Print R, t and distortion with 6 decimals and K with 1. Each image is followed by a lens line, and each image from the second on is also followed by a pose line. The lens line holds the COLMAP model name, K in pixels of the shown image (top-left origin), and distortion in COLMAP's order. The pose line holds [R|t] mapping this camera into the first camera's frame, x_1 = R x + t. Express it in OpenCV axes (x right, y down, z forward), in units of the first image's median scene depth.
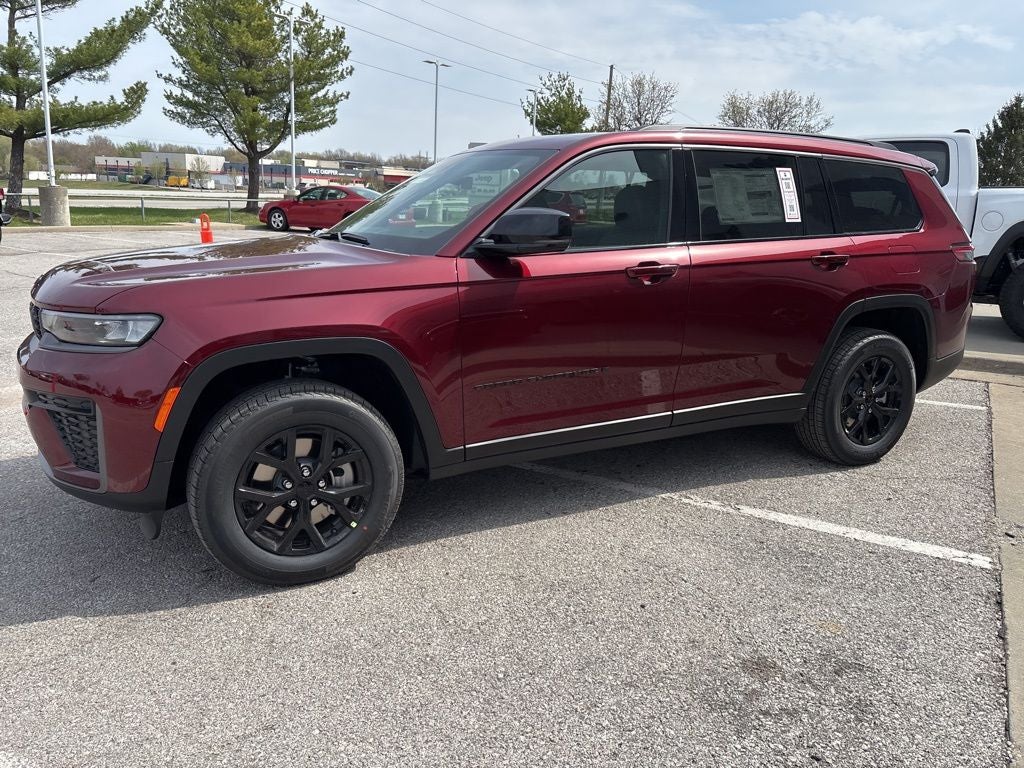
lens RADIAL K [[781.2, 0, 509.1], [0, 781.2, 384.6], [0, 0, 1]] dist [0.048714, -0.054705]
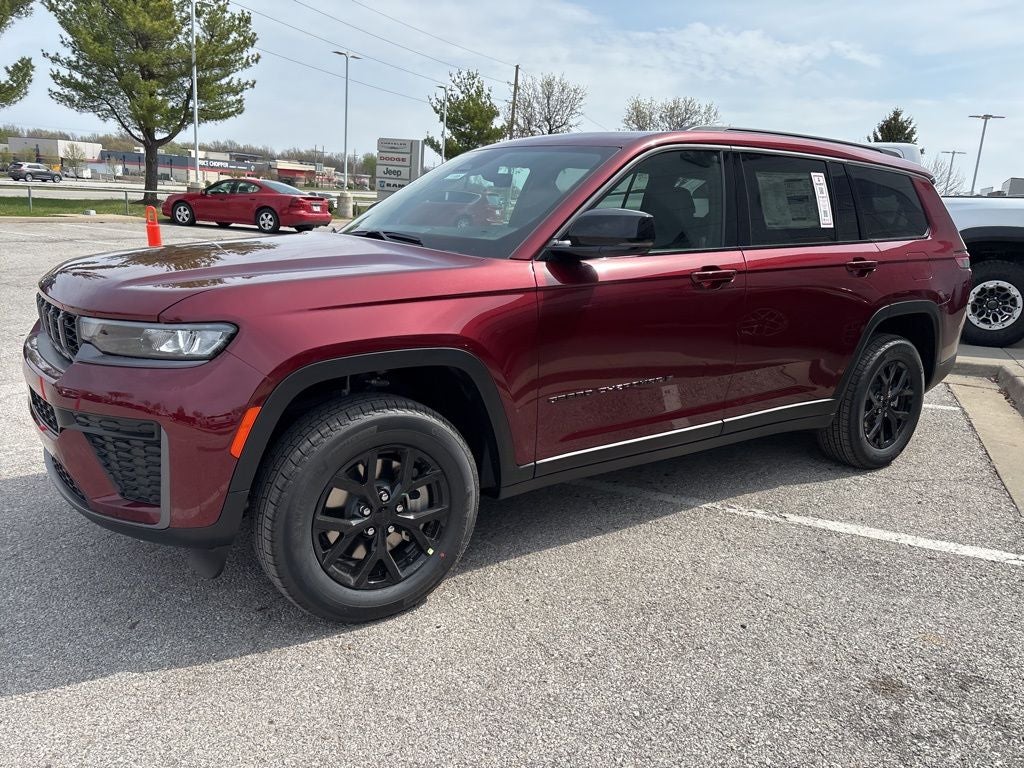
lens RADIAL K [[781.2, 0, 511.4], [0, 781.2, 389.8], [0, 0, 1]] dist [0.048714, -0.054705]
pose [[0.991262, -0.010486, 0.131491, -0.150212], [0.009474, 0.999921, 0.008321, -0.011646], [-0.131568, -0.007003, 0.991282, 0.054828]]
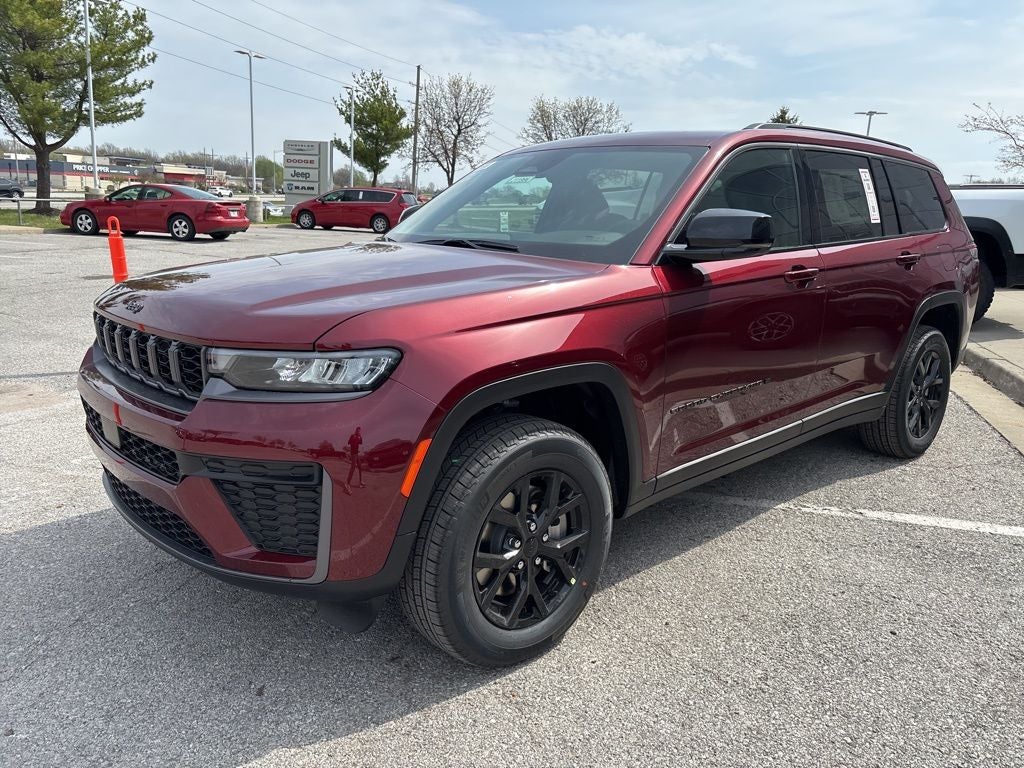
lens RADIAL K [[781.2, 0, 512.2], [0, 781.2, 383.4], [0, 0, 1]] dist [0.048714, -0.054705]
pose [[0.966462, -0.057961, 0.250184, -0.312131], [0.058555, 0.998271, 0.005075, -0.029994], [-0.250045, 0.009745, 0.968185, 0.126557]]
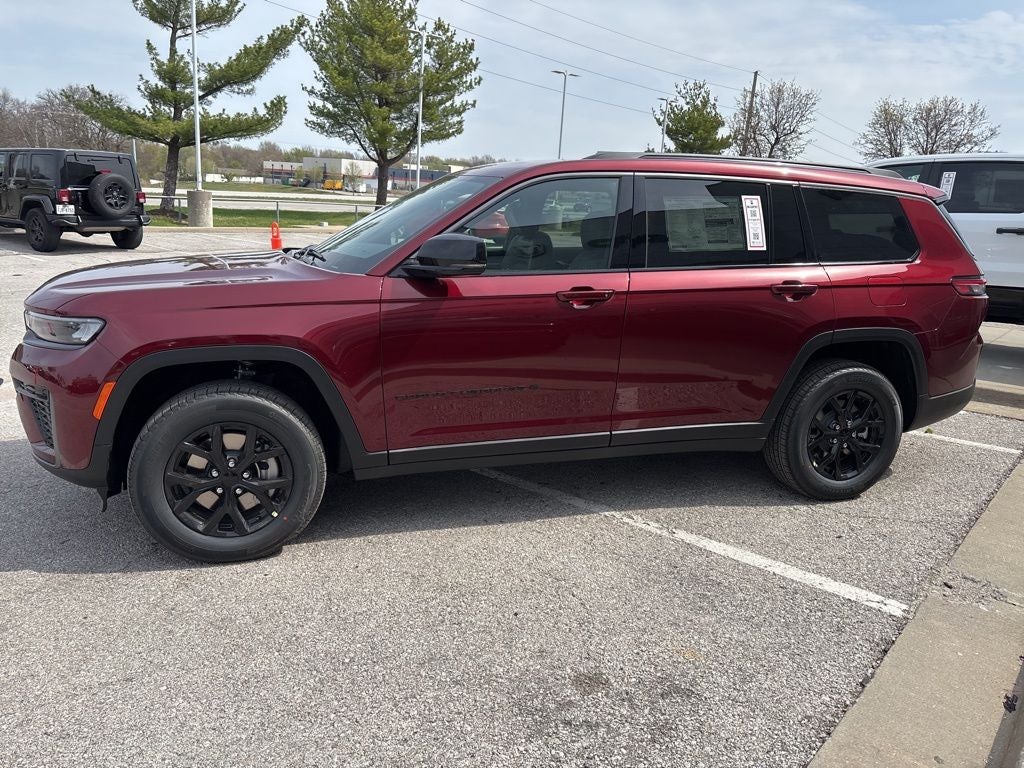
lens RADIAL K [[781.2, 0, 508.2], [0, 781.2, 386.9], [0, 0, 1]] dist [0.048714, -0.054705]
pose [[0.983678, 0.058375, -0.170208, 0.205452], [-0.059193, 0.998246, 0.000264, -0.014059], [0.169925, 0.009815, 0.985408, -0.027615]]
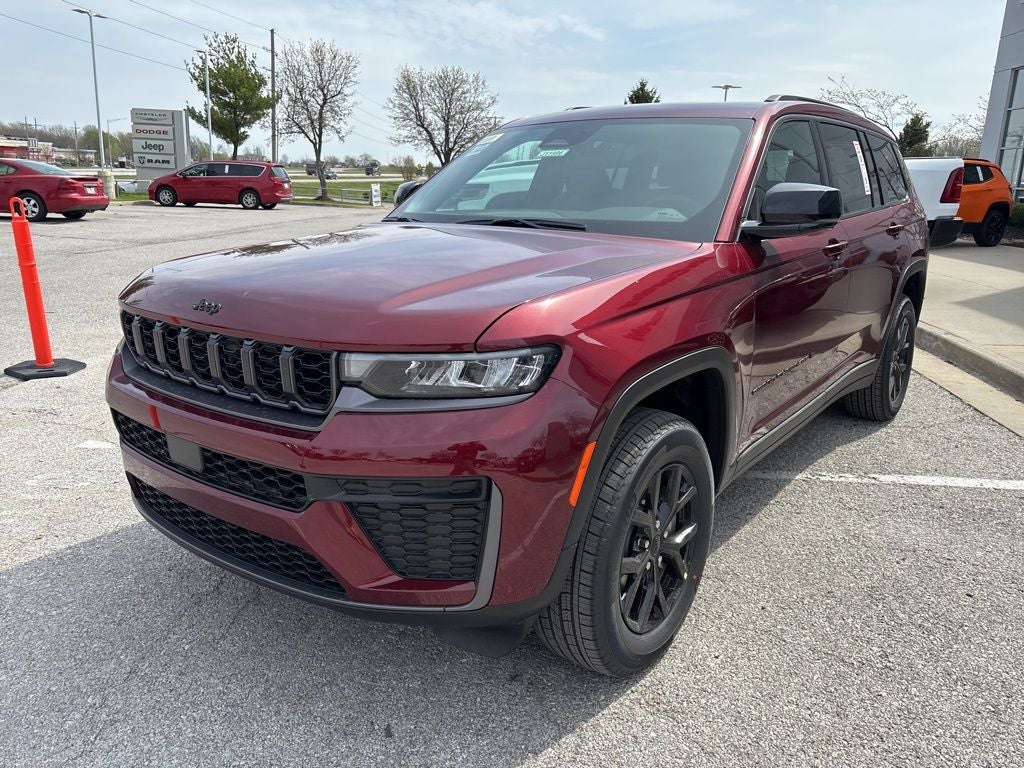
lens RADIAL K [[781.2, 0, 512.2], [0, 781.2, 383.3], [0, 0, 1]] dist [0.048714, -0.054705]
pose [[0.907199, -0.115800, 0.404451, -0.452162], [0.103640, 0.993259, 0.051914, -0.055660], [-0.407736, -0.005179, 0.913085, 0.218833]]
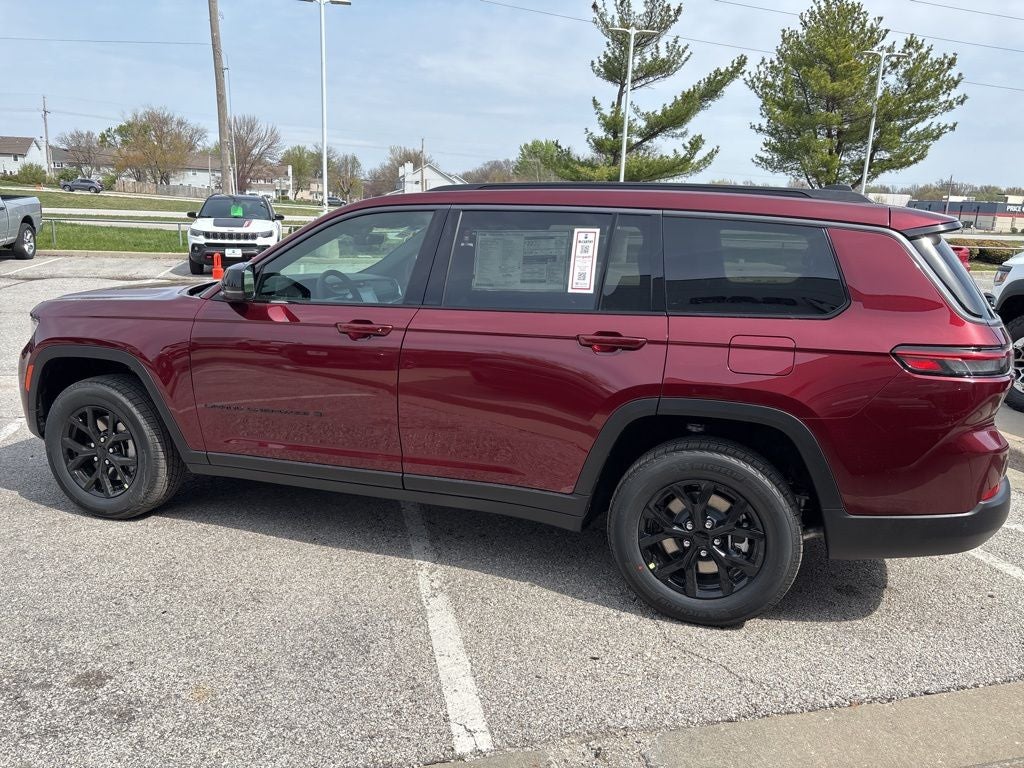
lens RADIAL K [[781.2, 0, 506.7], [0, 781.2, 382.6], [0, 0, 1]] dist [0.048714, -0.054705]
pose [[0.679815, 0.148381, -0.718217, 0.818702], [-0.183481, 0.982586, 0.029329, -0.108884], [0.710061, 0.111841, 0.695201, 0.332965]]
